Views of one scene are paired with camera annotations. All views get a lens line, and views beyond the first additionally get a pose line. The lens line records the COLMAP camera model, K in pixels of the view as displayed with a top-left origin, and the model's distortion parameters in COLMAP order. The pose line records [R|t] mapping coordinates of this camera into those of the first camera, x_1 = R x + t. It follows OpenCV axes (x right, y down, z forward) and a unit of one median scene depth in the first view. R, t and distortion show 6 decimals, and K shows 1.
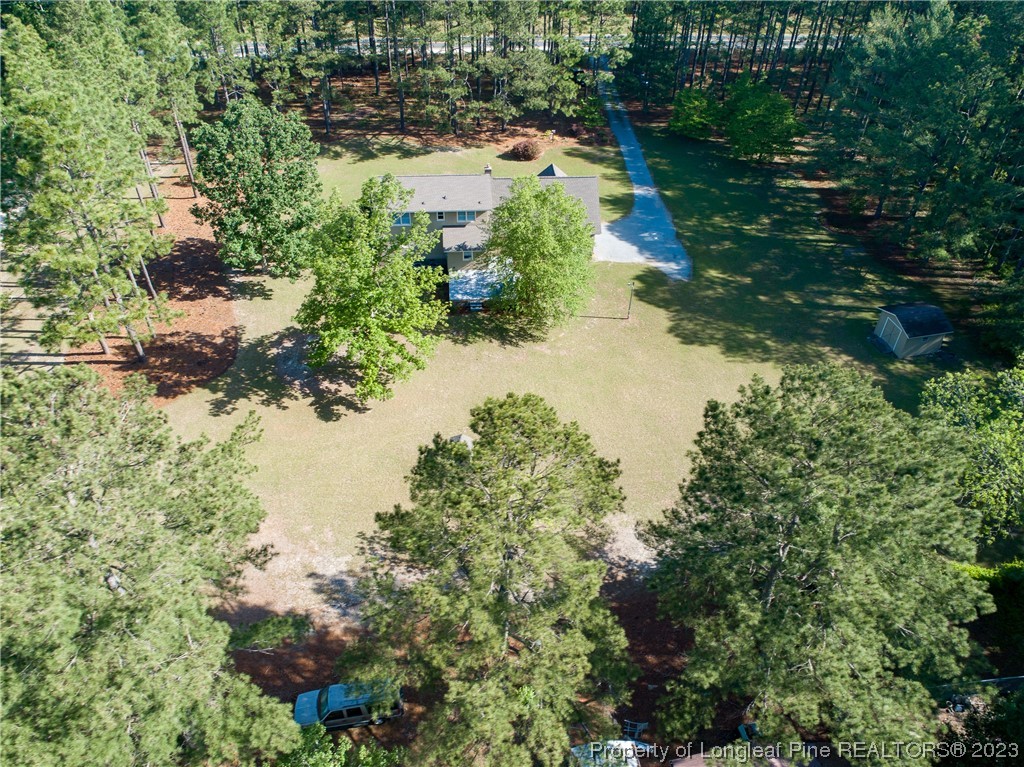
lens RADIAL K [[770.3, 0, 508.7], [0, 770.3, 383.8], [0, 0, 1]] dist [-0.028534, 0.012351]
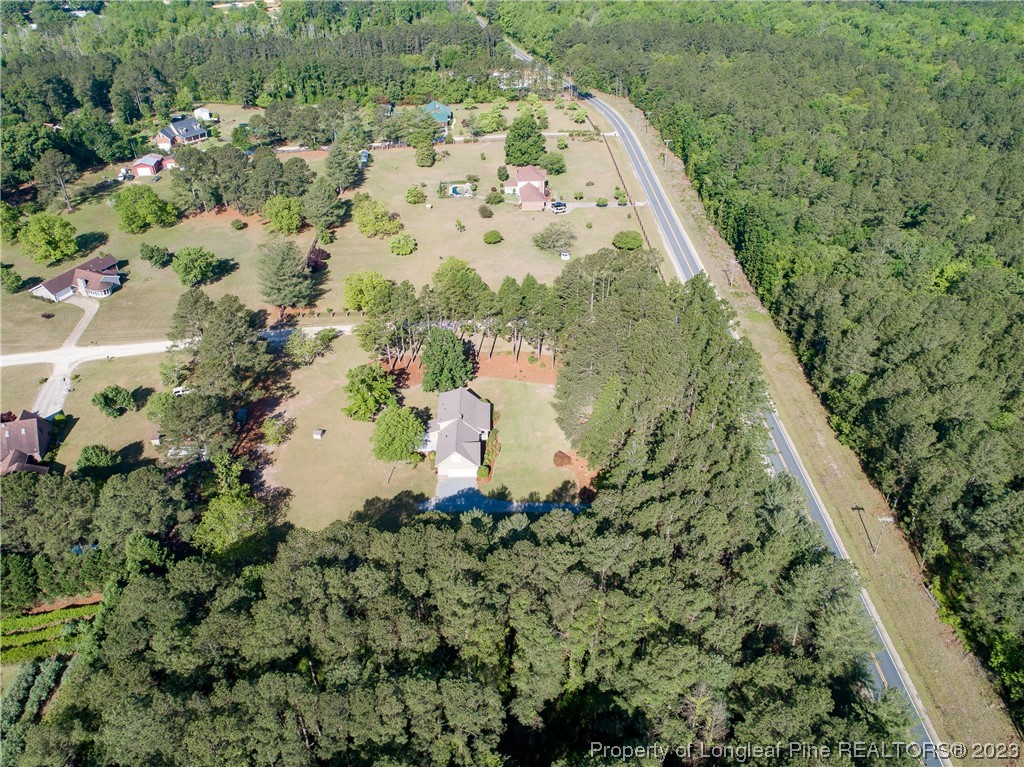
lens RADIAL K [[770.3, 0, 512.9], [0, 770.3, 383.7], [0, 0, 1]] dist [-0.028534, 0.012351]
pose [[-0.051000, 0.559830, -0.827036, 1.862802], [-0.643057, 0.615193, 0.456086, -1.554748], [0.764118, 0.555092, 0.328628, 0.385952]]
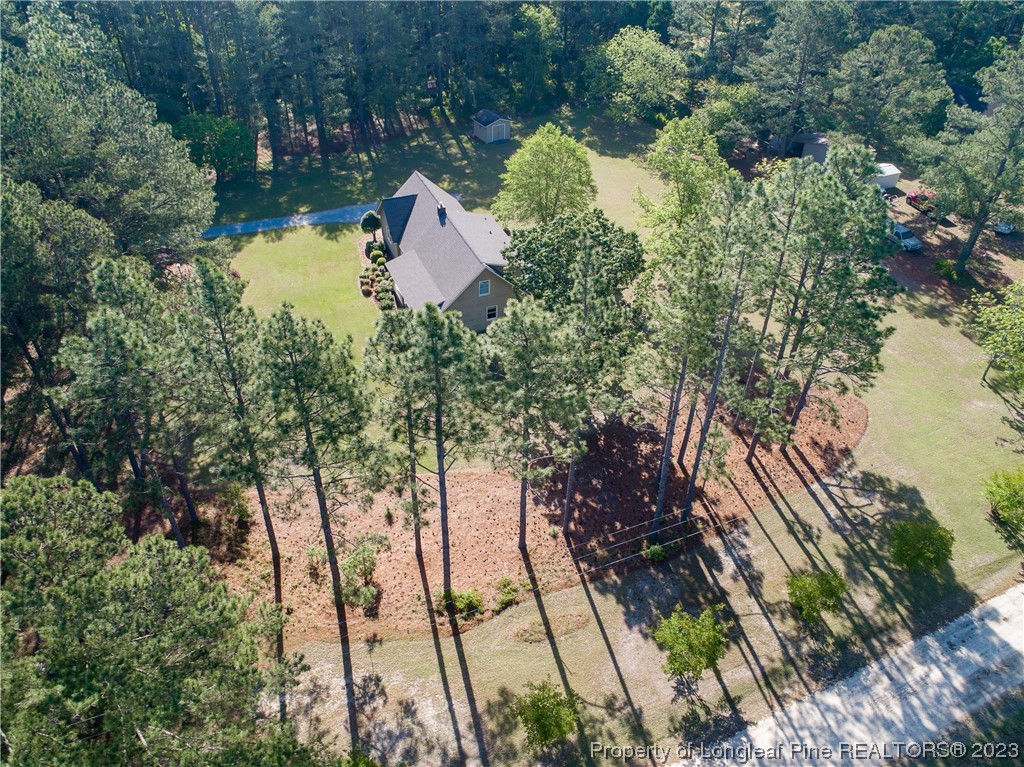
lens RADIAL K [[770.3, 0, 511.6], [0, 770.3, 388.2], [0, 0, 1]] dist [-0.028534, 0.012351]
pose [[-0.306298, -0.607435, 0.732942, -1.011462], [0.600202, 0.474390, 0.643982, -0.824535], [-0.738877, 0.637163, 0.219279, 0.950501]]
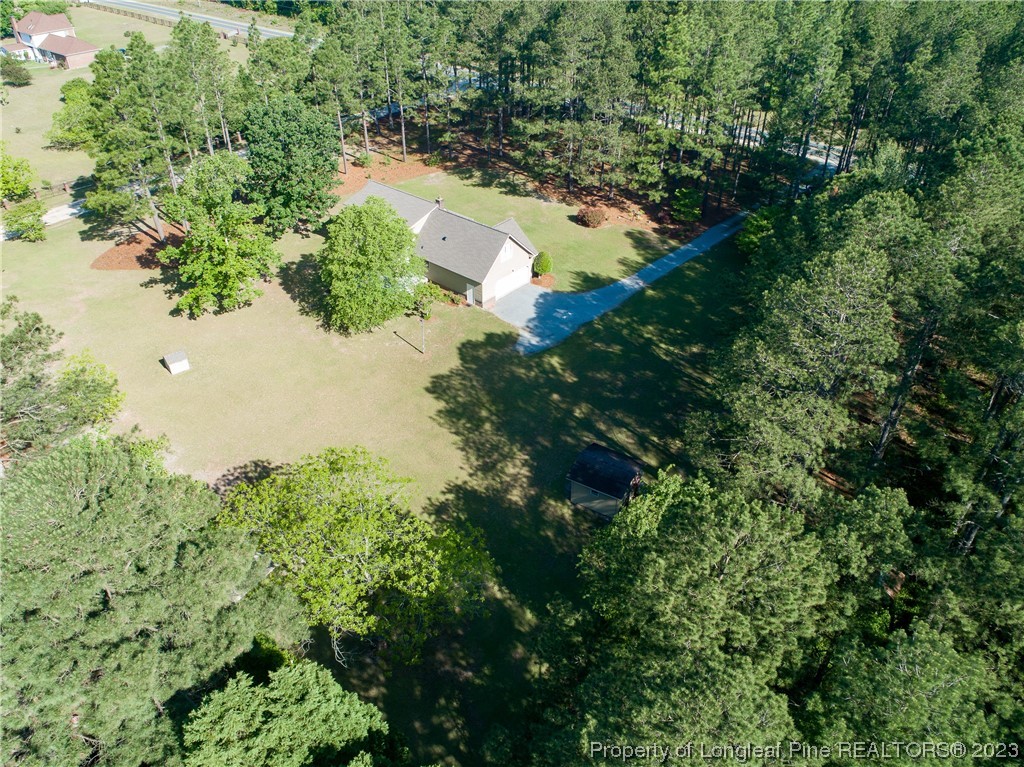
lens RADIAL K [[770.3, 0, 519.5], [0, 770.3, 373.7], [0, 0, 1]] dist [-0.028534, 0.012351]
pose [[0.716406, 0.392419, -0.576861, 0.893378], [-0.447175, 0.892929, 0.052082, -0.178482], [0.535534, 0.220646, 0.815180, 0.212166]]
